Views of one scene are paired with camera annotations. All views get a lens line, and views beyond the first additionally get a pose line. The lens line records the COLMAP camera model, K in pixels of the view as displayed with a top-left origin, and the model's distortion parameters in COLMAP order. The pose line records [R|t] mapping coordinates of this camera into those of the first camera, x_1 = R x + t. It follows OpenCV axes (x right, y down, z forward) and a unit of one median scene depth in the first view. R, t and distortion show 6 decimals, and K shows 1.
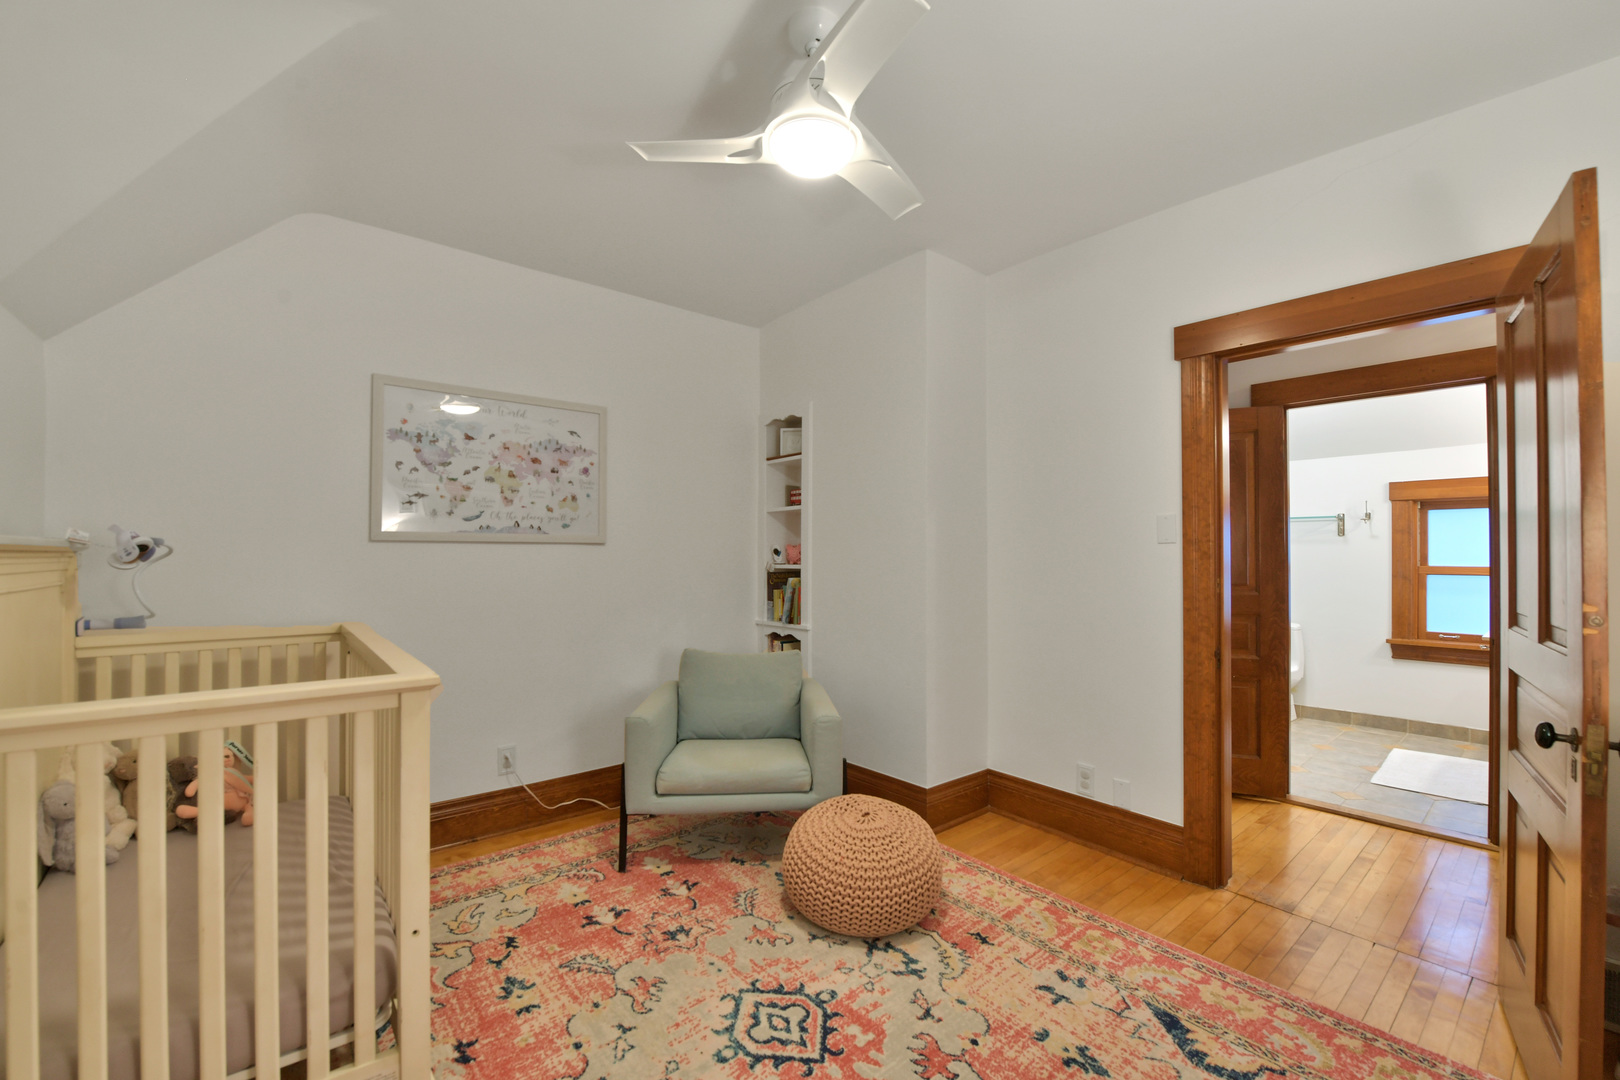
lens RADIAL K [[672.5, 0, 815.7], [0, 672.5, 541.8], [0, 0, 1]] dist [-0.018581, -0.000126]
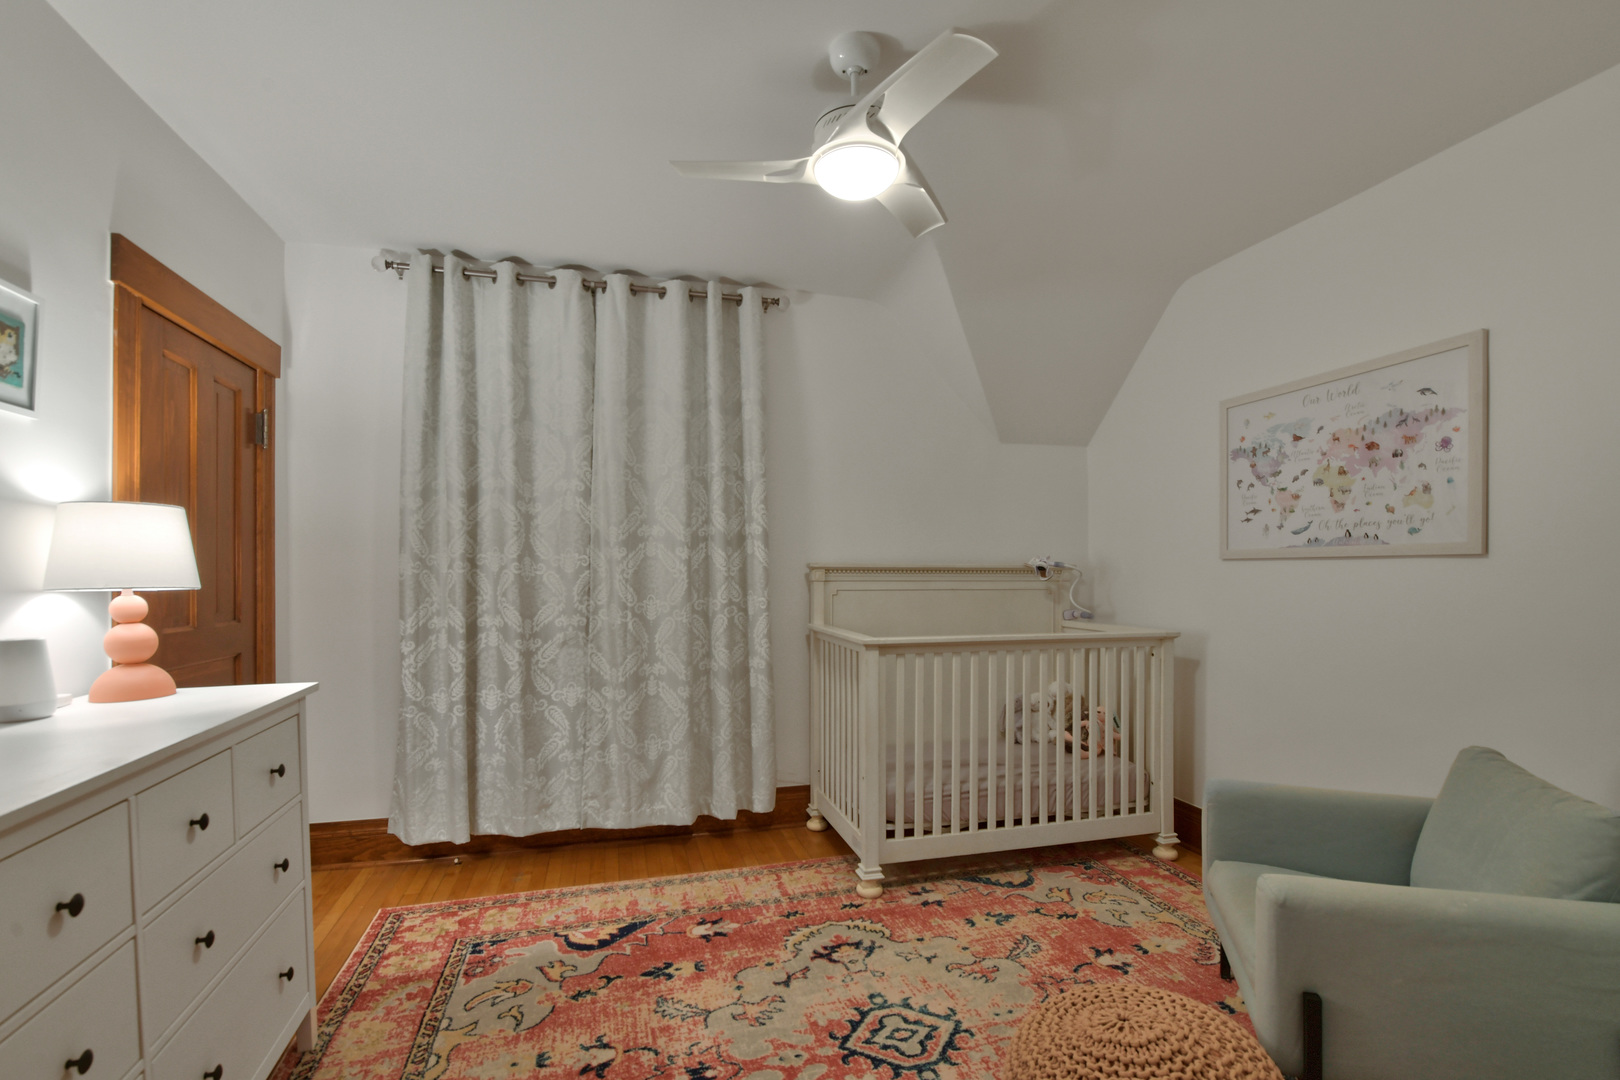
lens RADIAL K [[731.6, 0, 808.9], [0, 731.6, 573.3], [0, 0, 1]] dist [-0.001298, 0.000069]
pose [[-0.423198, 0.001671, -0.906036, 0.651217], [0.016179, 0.999853, -0.005713, 0.016072], [0.905893, -0.017077, -0.423163, 0.872161]]
